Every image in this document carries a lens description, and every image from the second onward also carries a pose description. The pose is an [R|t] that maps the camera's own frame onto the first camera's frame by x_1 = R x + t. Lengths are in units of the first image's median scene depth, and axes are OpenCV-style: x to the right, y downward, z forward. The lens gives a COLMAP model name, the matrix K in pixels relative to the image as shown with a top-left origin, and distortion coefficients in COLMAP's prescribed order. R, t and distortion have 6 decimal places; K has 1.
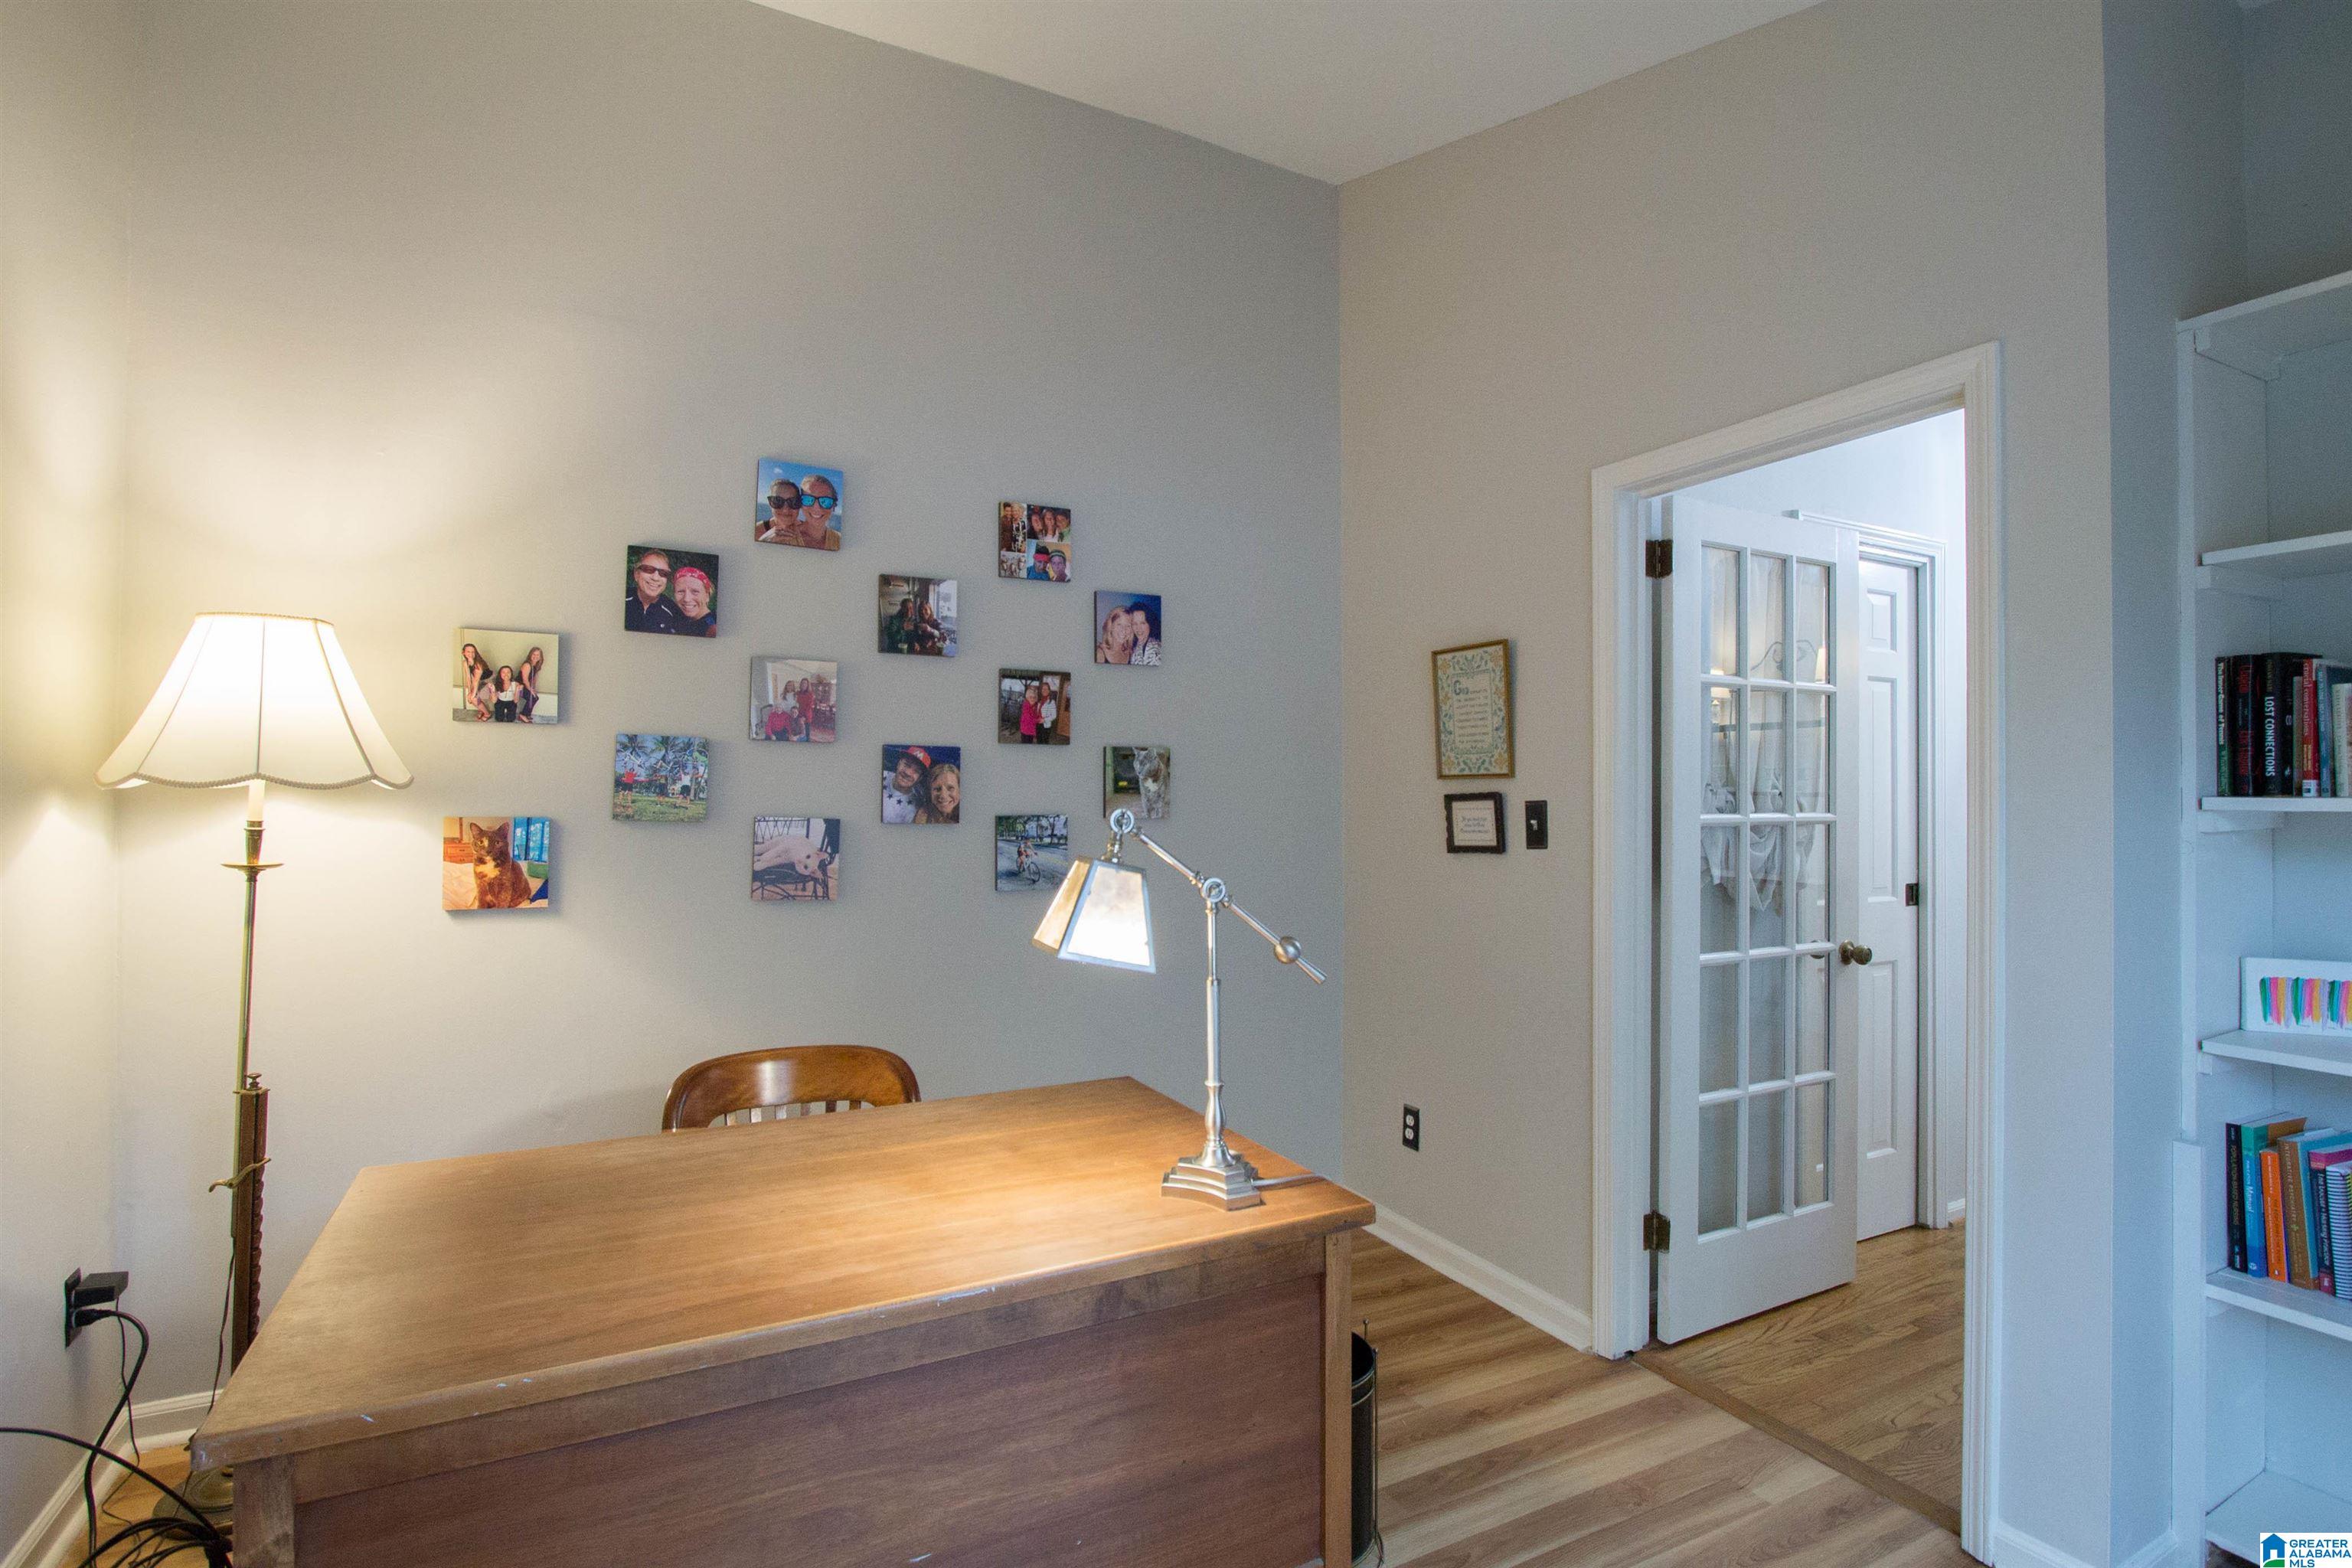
lens RADIAL K [[1119.9, 0, 1187.5], [0, 1119.9, 779.9], [0, 0, 1]] dist [-0.012888, 0.001203]
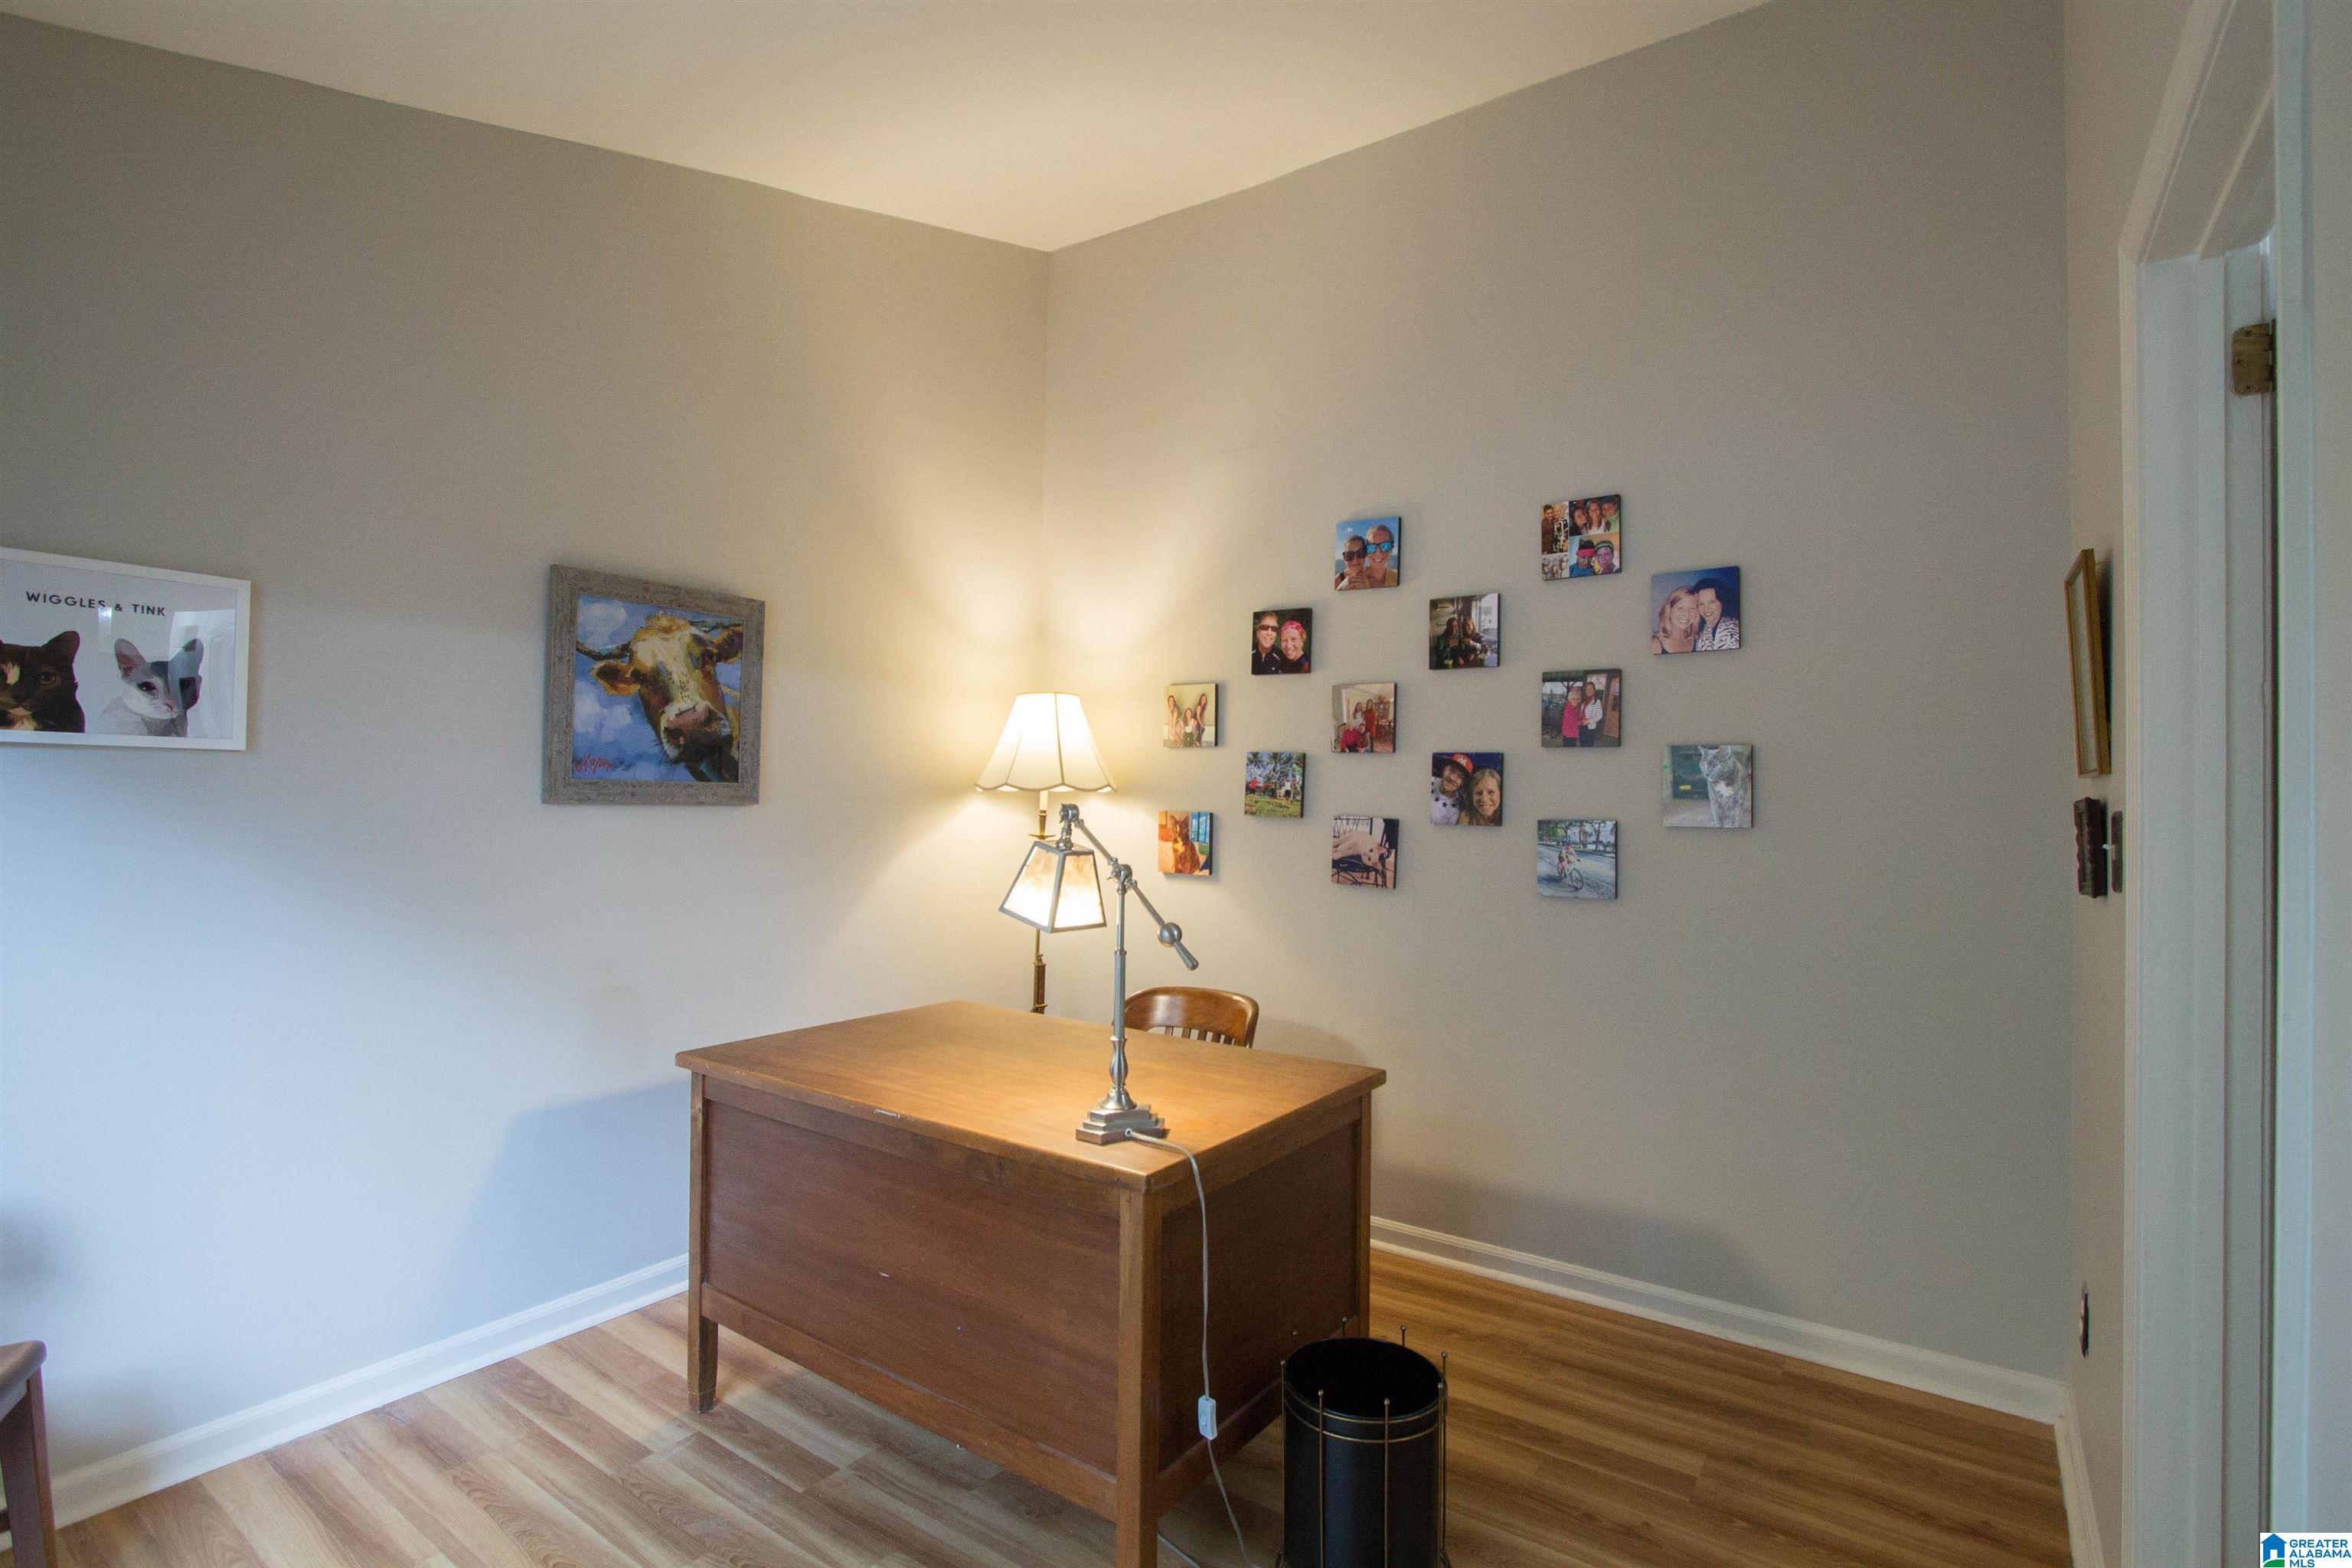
lens RADIAL K [[1119.9, 0, 1187.5], [0, 1119.9, 779.9], [0, 0, 1]] dist [-0.012888, 0.001203]
pose [[0.472752, -0.007334, -0.881165, 0.601935], [0.006594, 0.999967, -0.004786, -0.001206], [0.881171, -0.003548, 0.472785, 0.266248]]
